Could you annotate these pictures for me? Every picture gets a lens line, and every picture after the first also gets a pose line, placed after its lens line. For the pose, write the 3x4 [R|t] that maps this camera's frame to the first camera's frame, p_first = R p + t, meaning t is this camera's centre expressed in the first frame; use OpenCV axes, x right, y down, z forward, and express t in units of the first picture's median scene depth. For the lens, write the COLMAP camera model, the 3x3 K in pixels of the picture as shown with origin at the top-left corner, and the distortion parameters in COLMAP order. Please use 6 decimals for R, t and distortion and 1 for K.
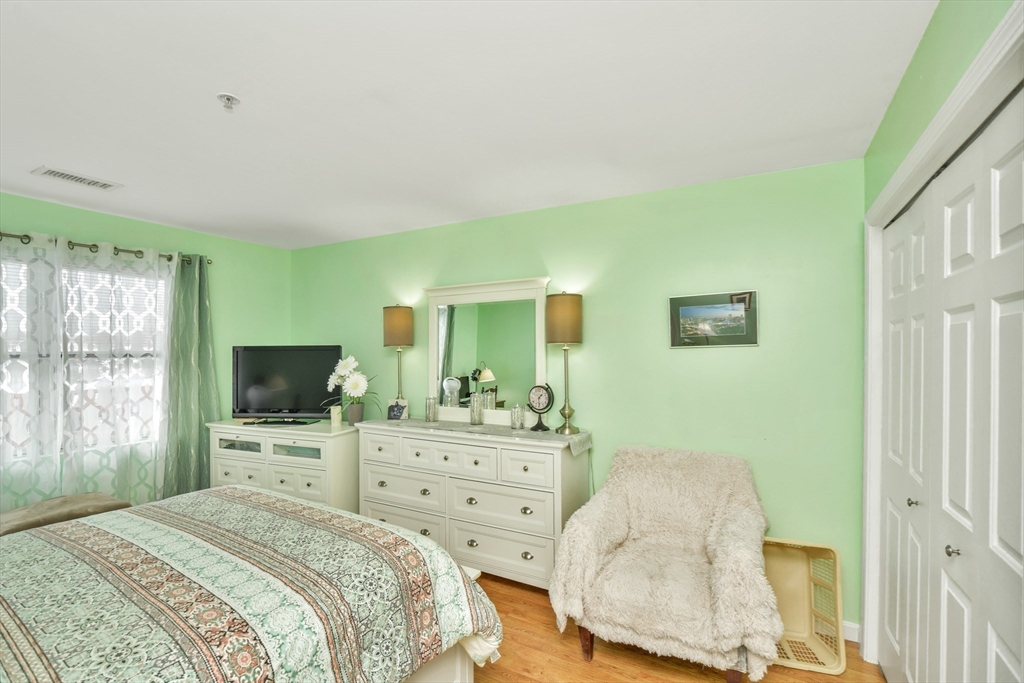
lens RADIAL K [[464.2, 0, 512.0], [0, 464.2, 352.2], [0, 0, 1]] dist [-0.012155, 0.000263]
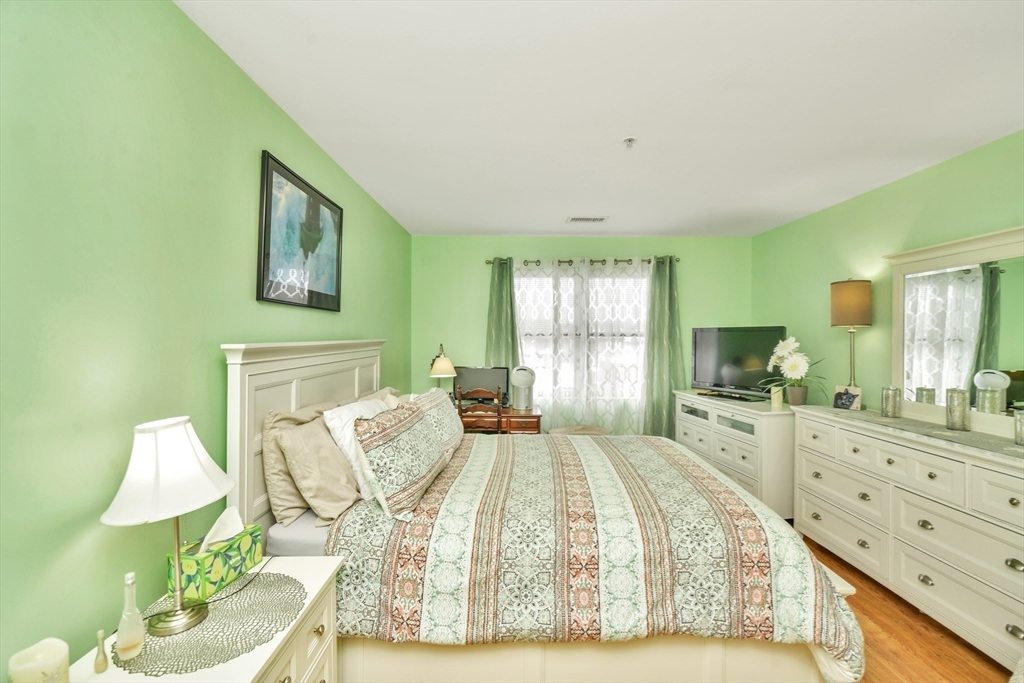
lens RADIAL K [[450.0, 0, 514.8], [0, 450.0, 335.8], [0, 0, 1]] dist [-0.021229, 0.005284]
pose [[0.491464, 0.004046, -0.870888, 0.206997], [-0.007667, 0.999971, 0.000319, 0.012125], [0.870864, 0.006521, 0.491481, 0.041808]]
